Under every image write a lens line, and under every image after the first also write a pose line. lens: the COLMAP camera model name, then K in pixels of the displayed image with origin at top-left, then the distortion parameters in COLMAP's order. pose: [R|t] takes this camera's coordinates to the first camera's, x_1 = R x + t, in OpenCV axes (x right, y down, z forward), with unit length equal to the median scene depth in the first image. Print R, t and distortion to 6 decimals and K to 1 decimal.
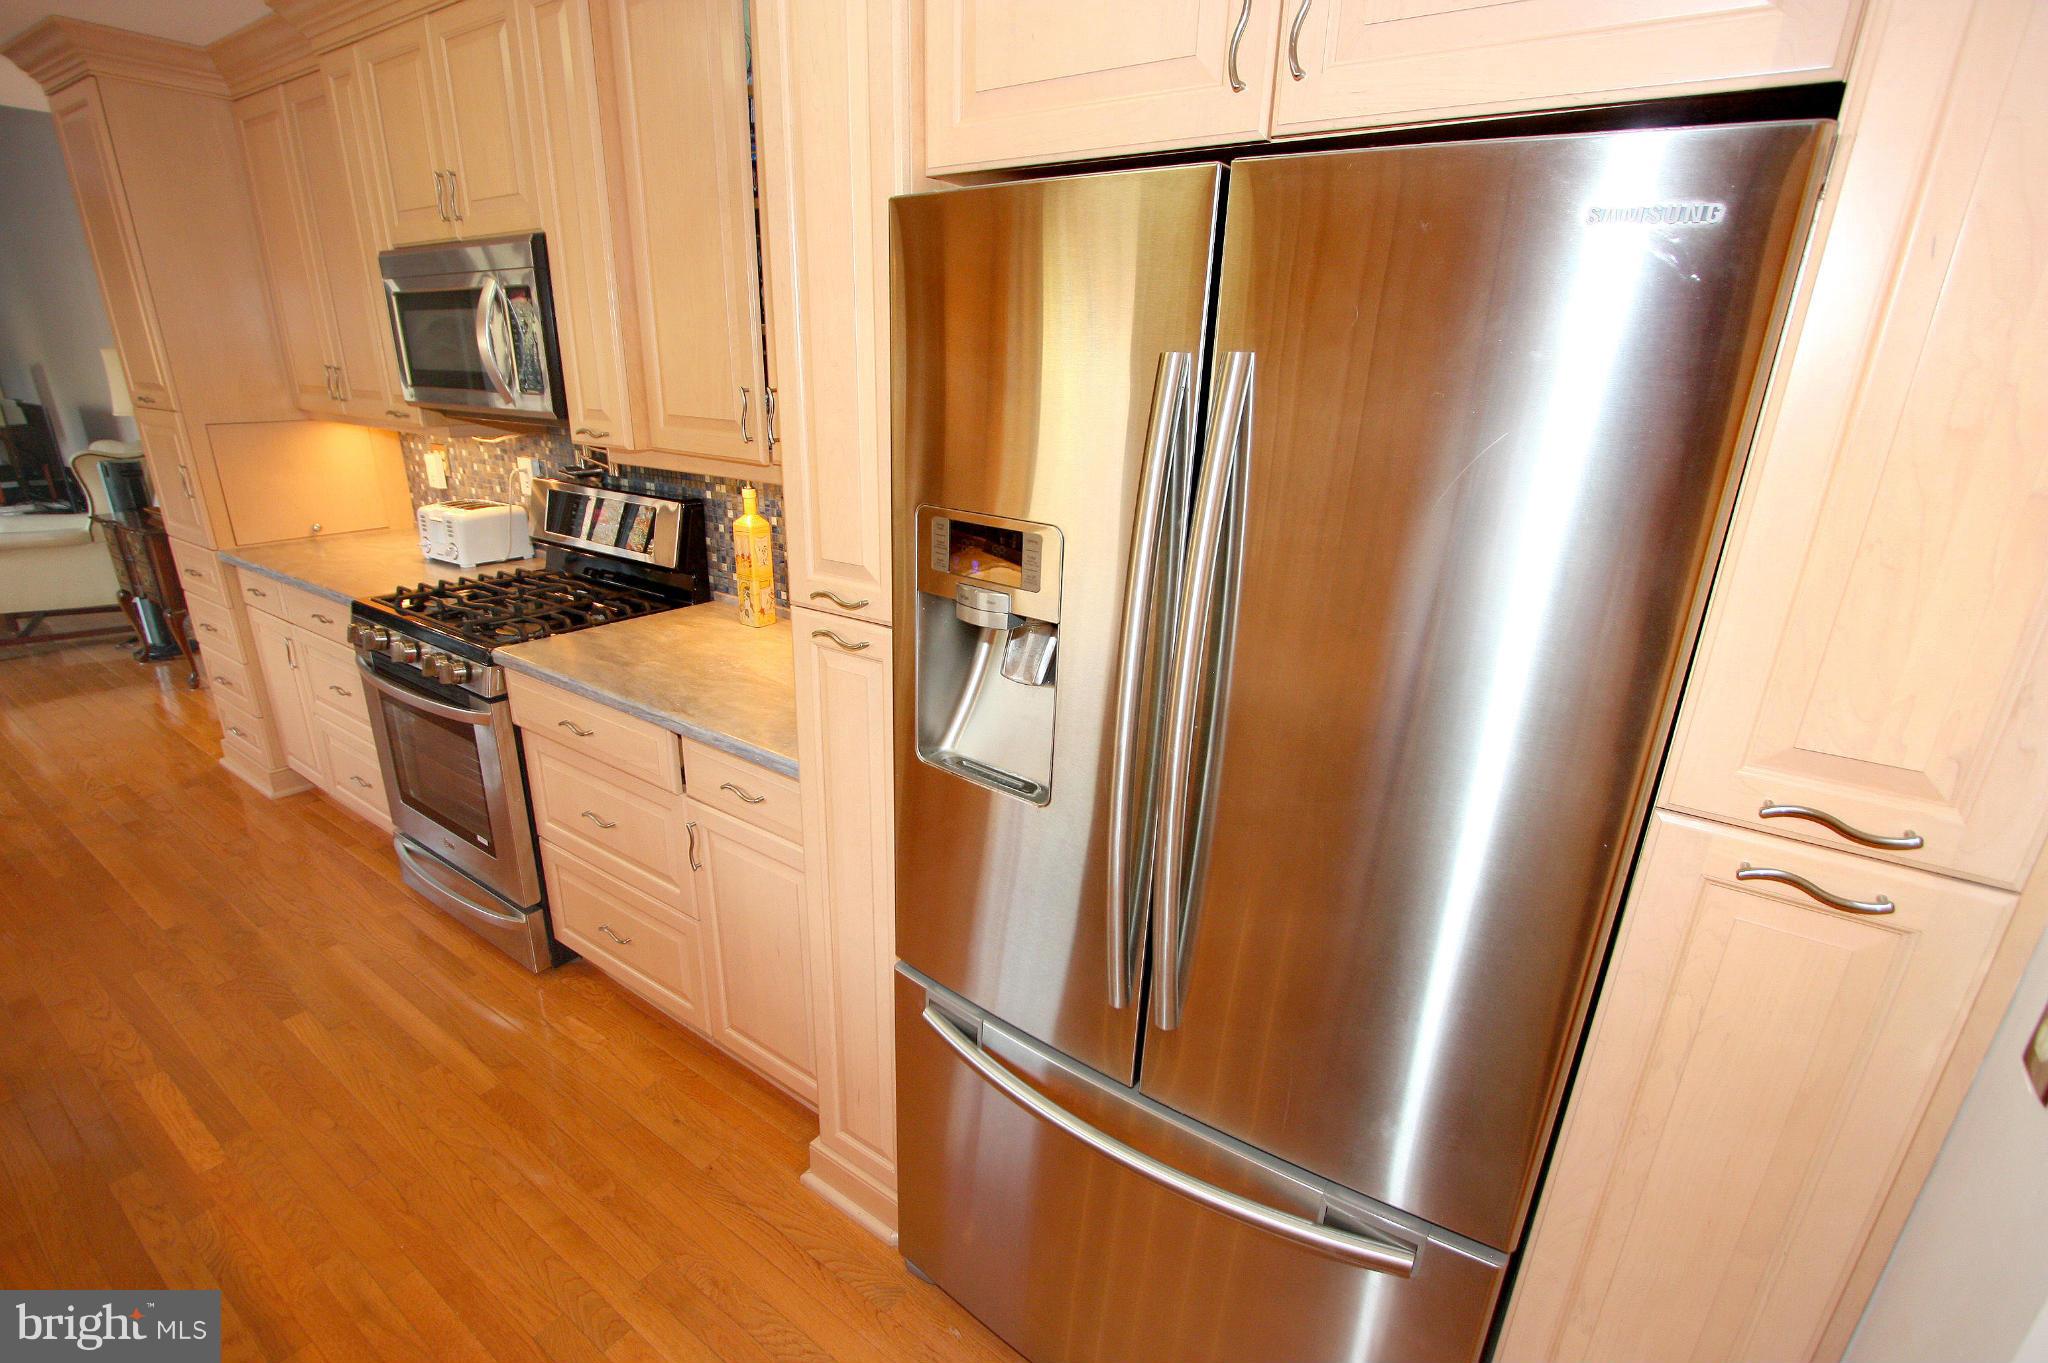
lens RADIAL K [[960.2, 0, 1022.7], [0, 960.2, 710.7], [0, 0, 1]] dist [-0.002614, -0.000263]
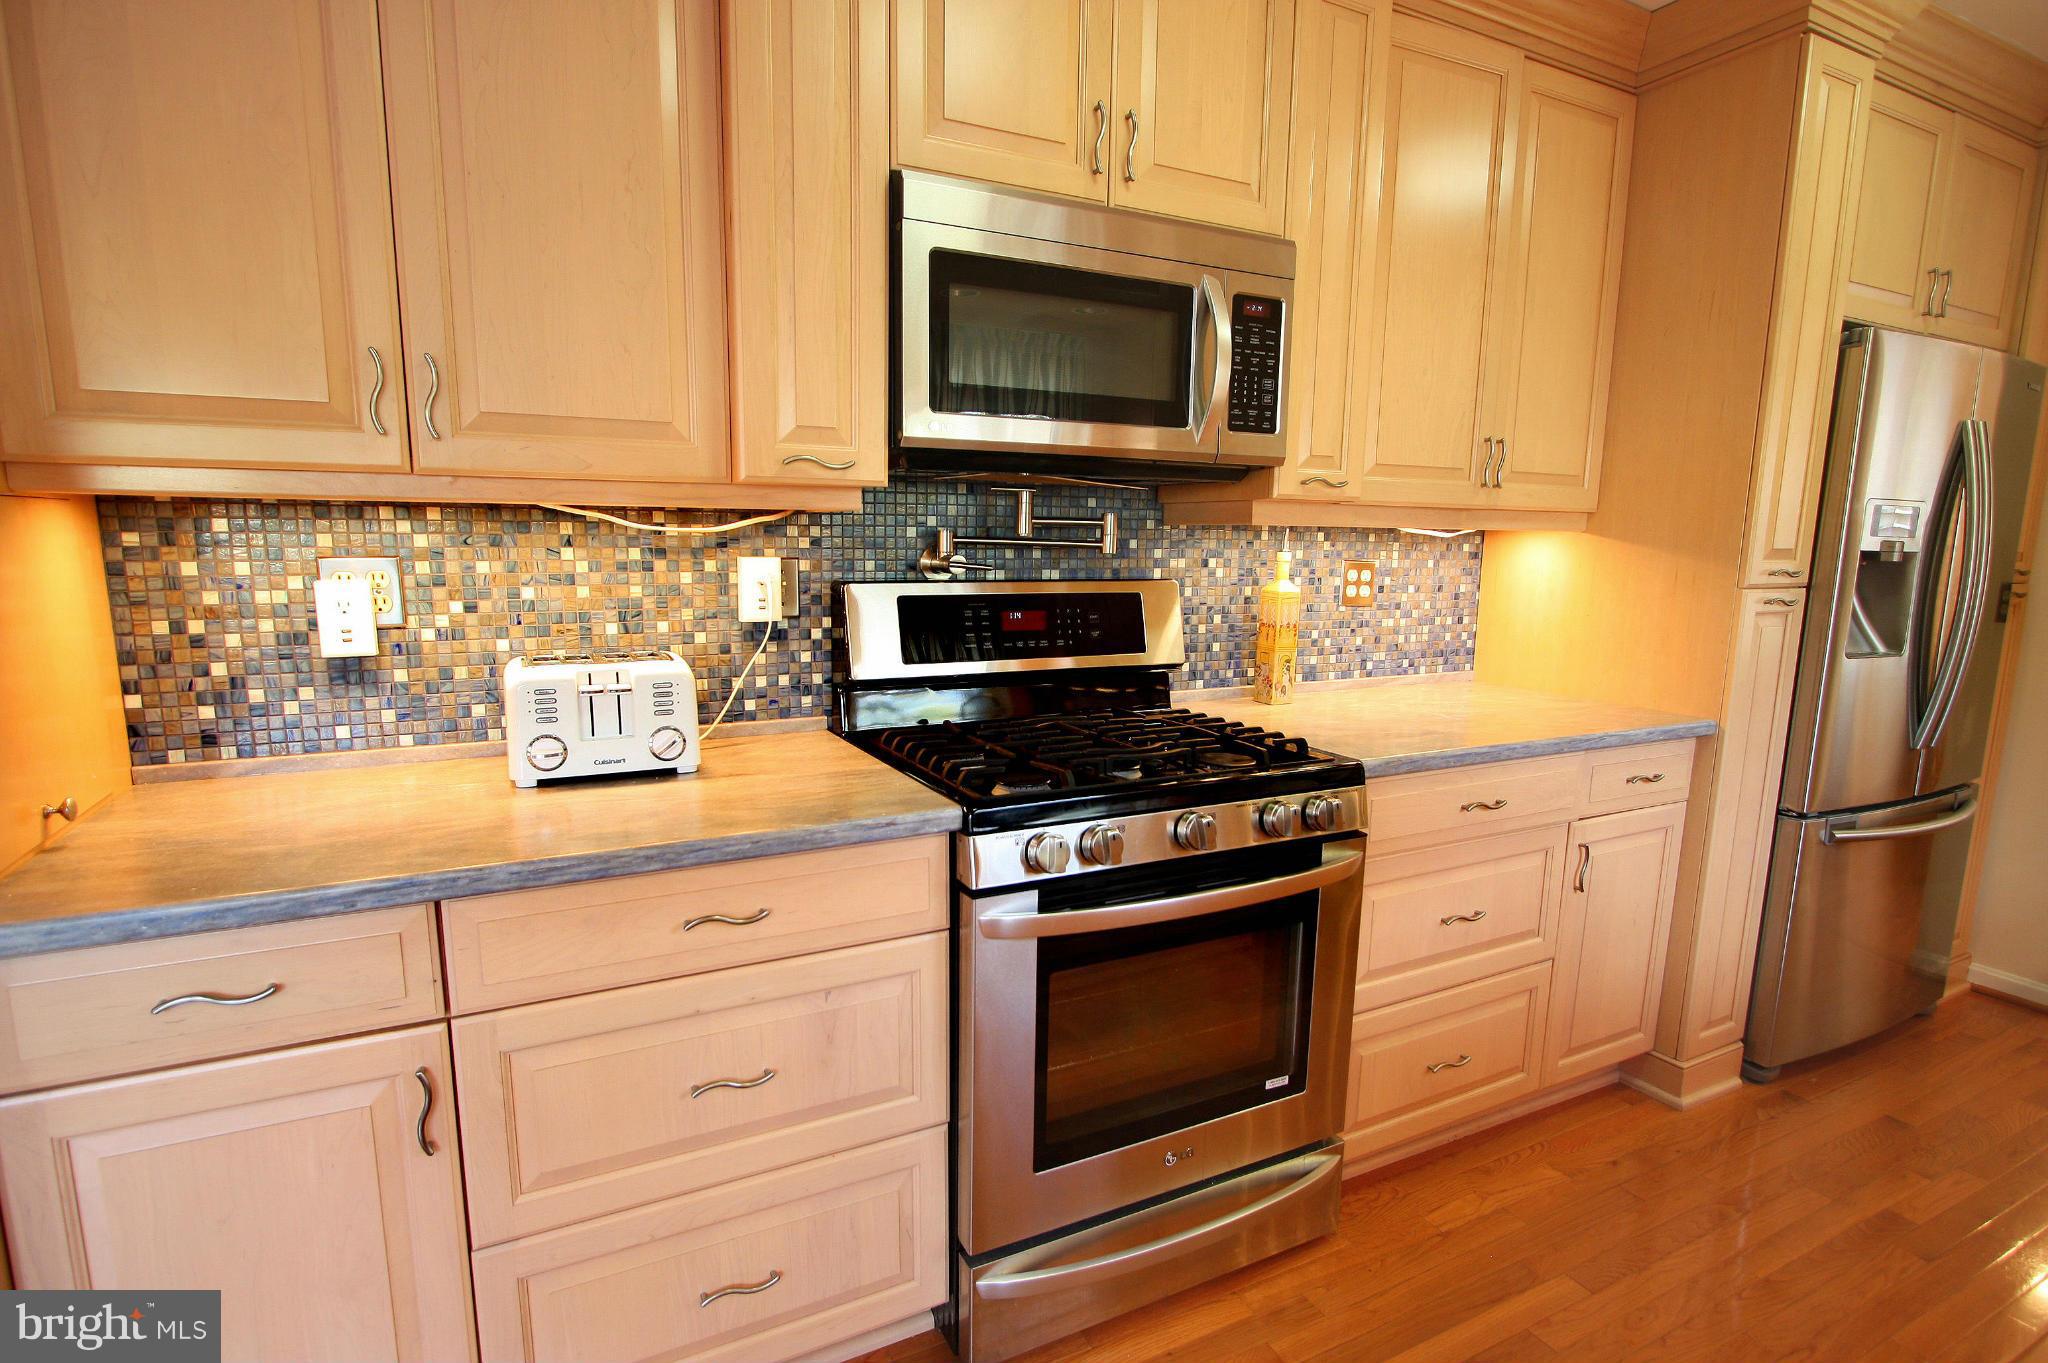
lens RADIAL K [[980.8, 0, 1011.1], [0, 980.8, 709.0], [0, 0, 1]] dist [-0.016618, 0.001100]
pose [[0.467683, -0.170105, 0.867374, -1.155180], [0.303588, 0.952523, 0.023112, -0.175671], [-0.830125, 0.252515, 0.497120, 0.733410]]
